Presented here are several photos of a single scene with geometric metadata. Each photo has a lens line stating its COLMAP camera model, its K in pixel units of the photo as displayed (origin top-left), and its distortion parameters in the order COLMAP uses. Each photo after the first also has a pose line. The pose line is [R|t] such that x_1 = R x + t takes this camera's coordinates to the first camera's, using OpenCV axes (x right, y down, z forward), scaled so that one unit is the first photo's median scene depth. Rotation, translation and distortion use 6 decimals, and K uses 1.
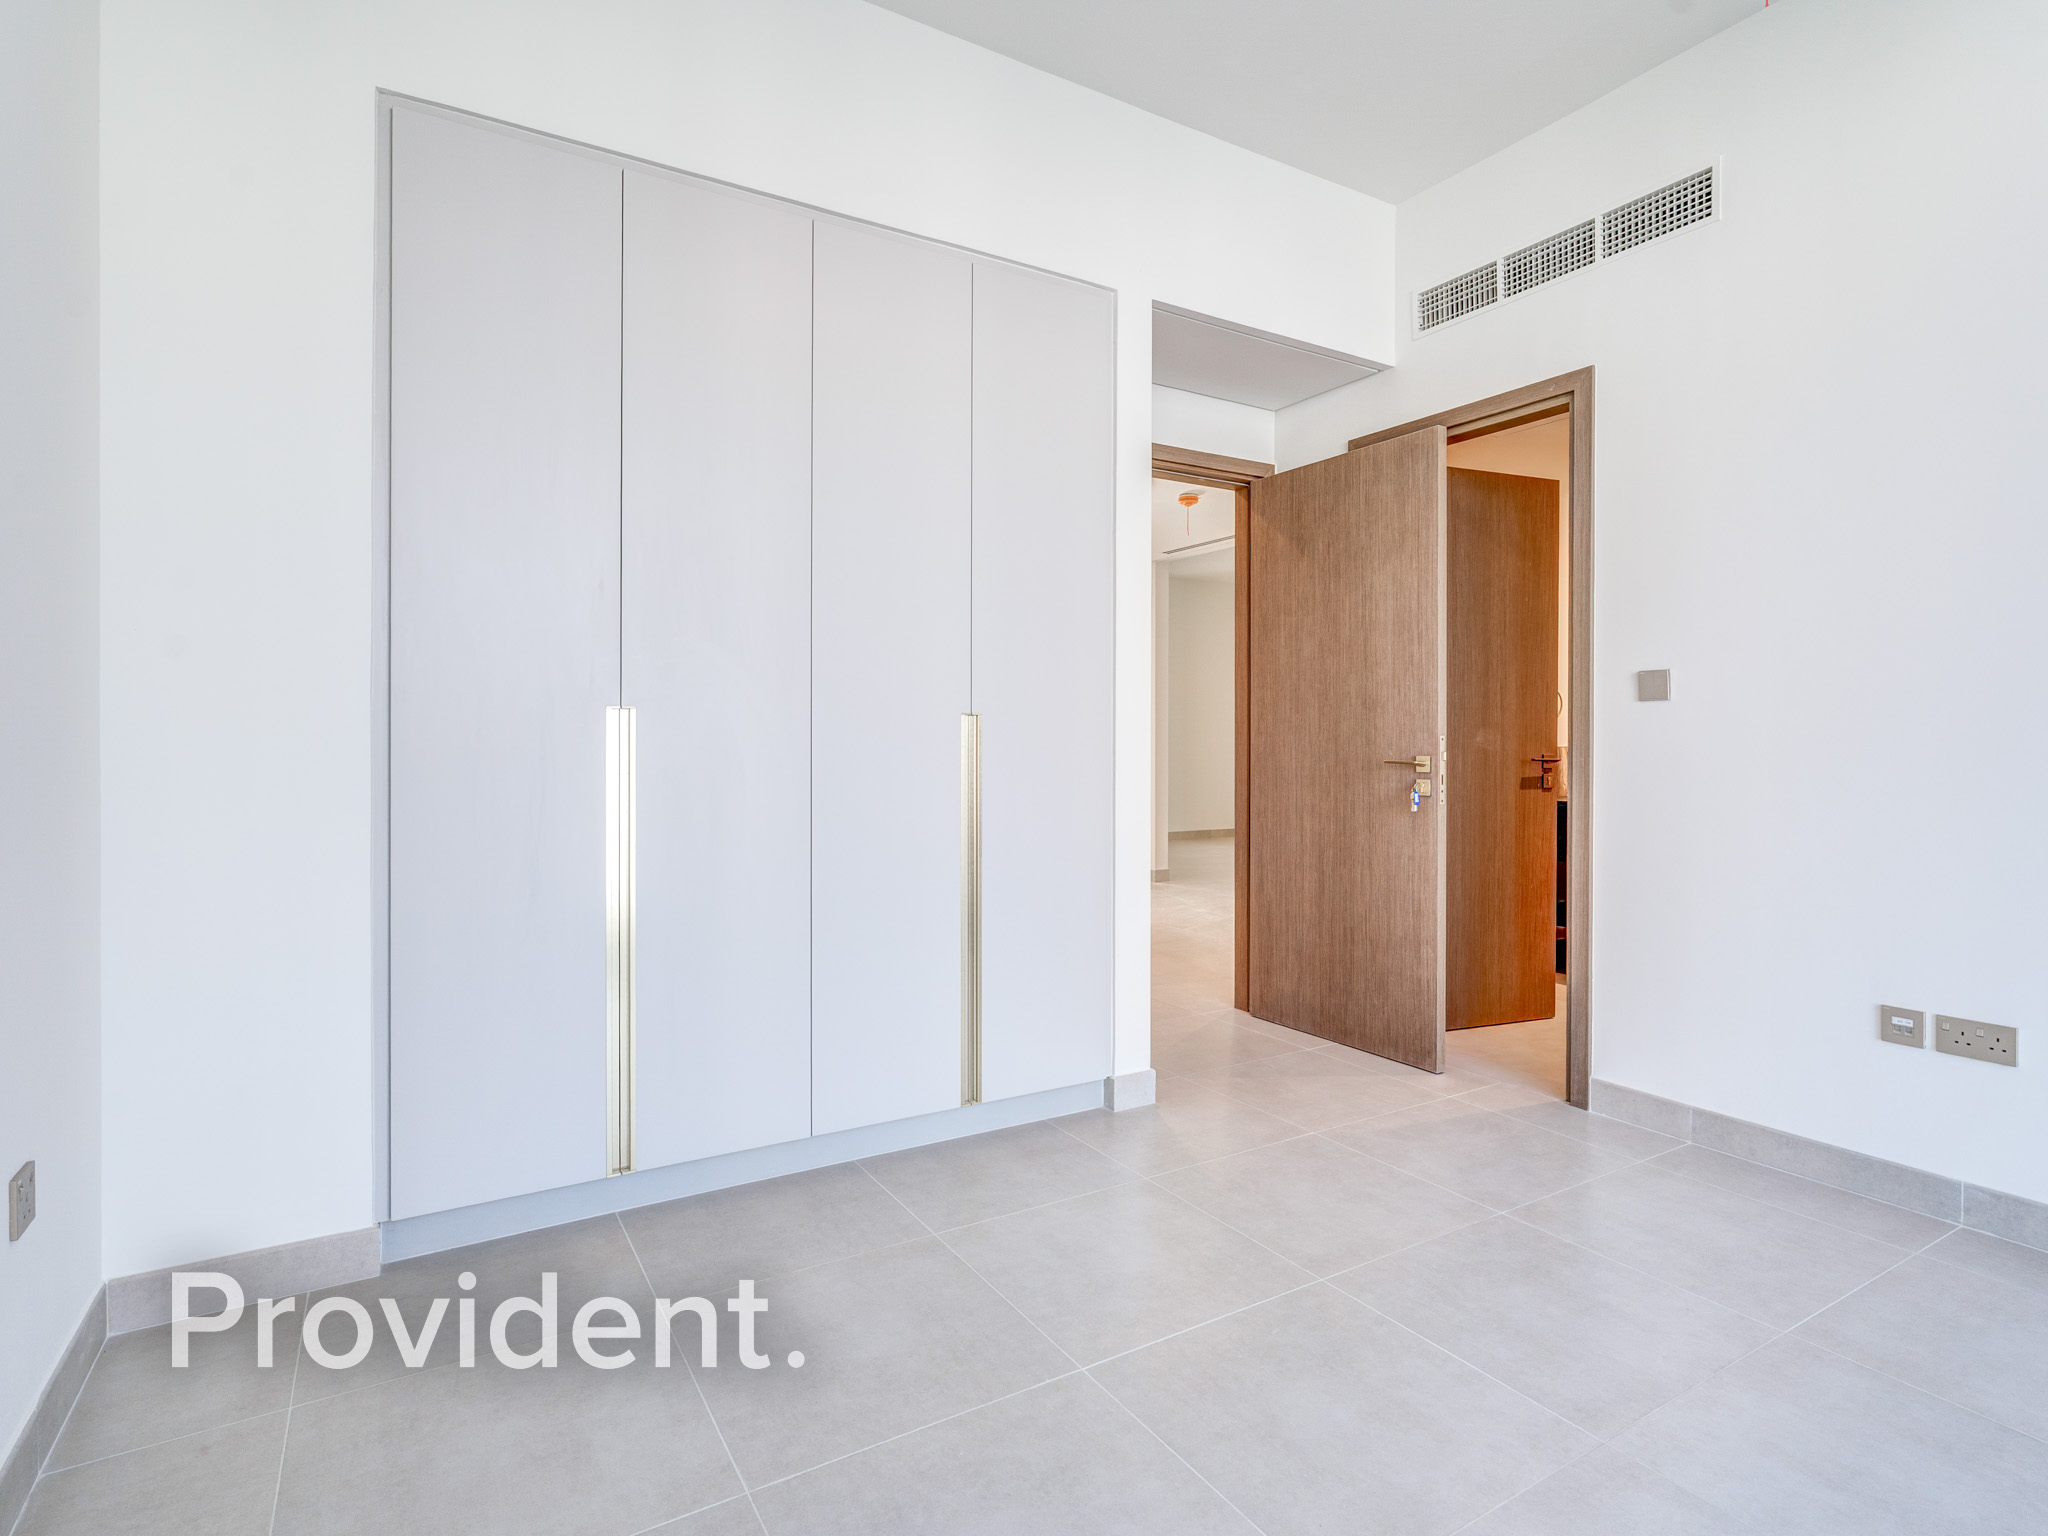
lens RADIAL K [[1053.4, 0, 1034.1], [0, 1053.4, 759.0], [0, 0, 1]] dist [-0.004689, 0.000518]
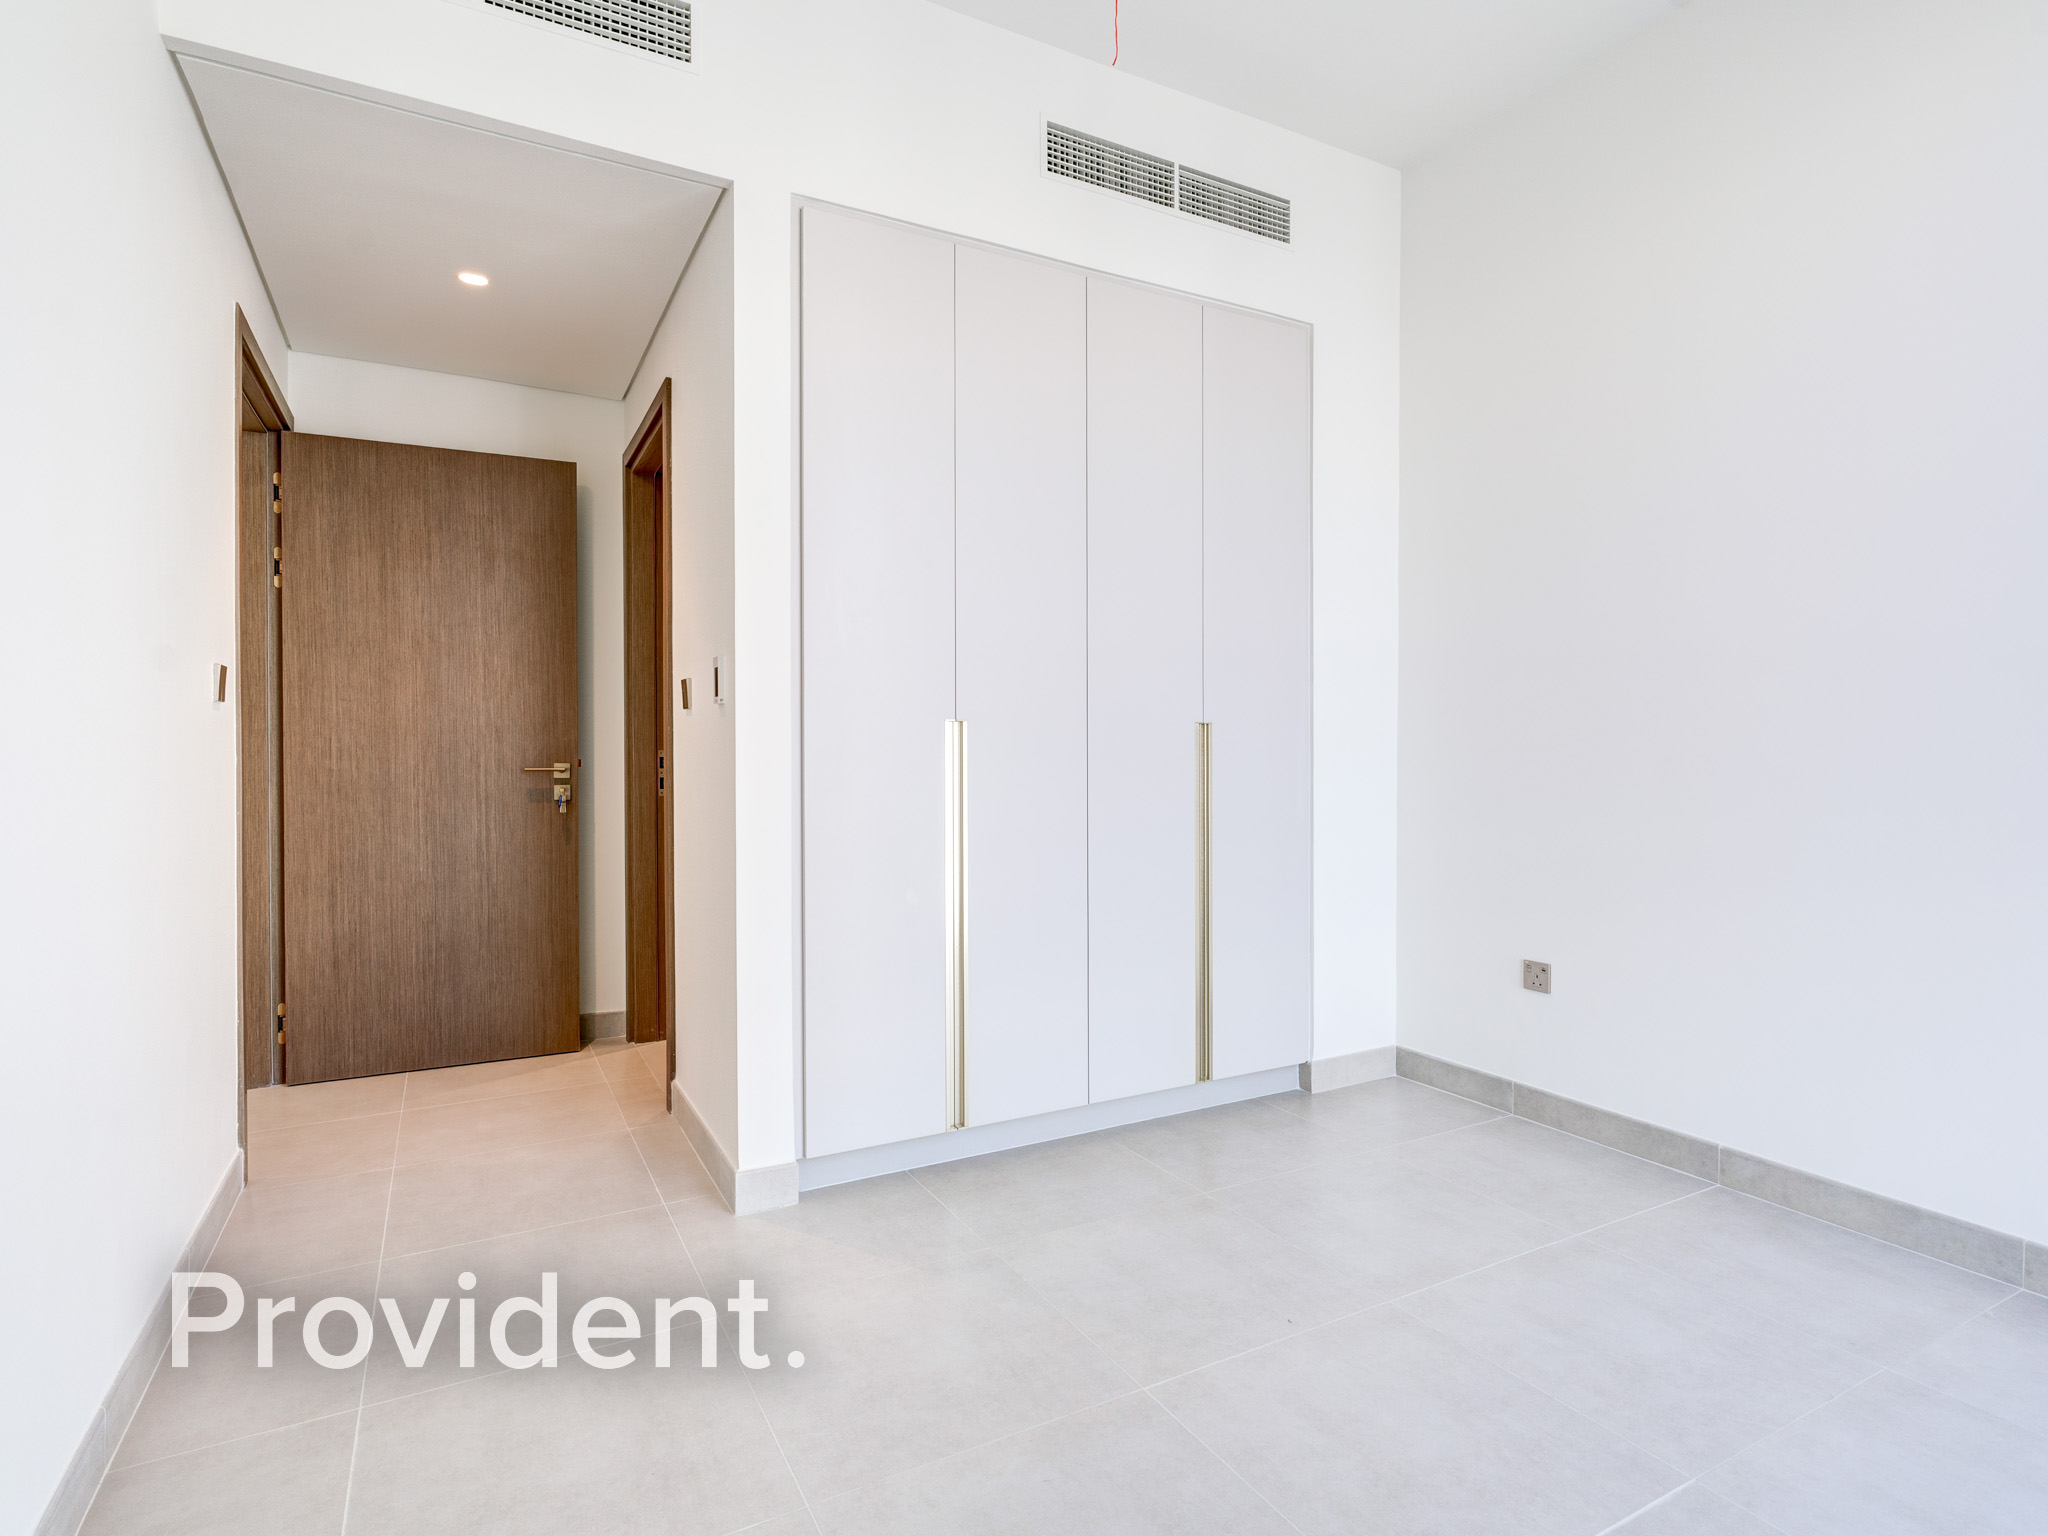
lens RADIAL K [[1079.6, 0, 1024.0], [0, 1079.6, 768.0], [0, 0, 1]] dist [0.001633, 0.000485]
pose [[0.998633, -0.010206, -0.051264, -0.183406], [0.010377, 0.999941, 0.003078, 0.001642], [0.051229, -0.003606, 0.998680, -0.112880]]
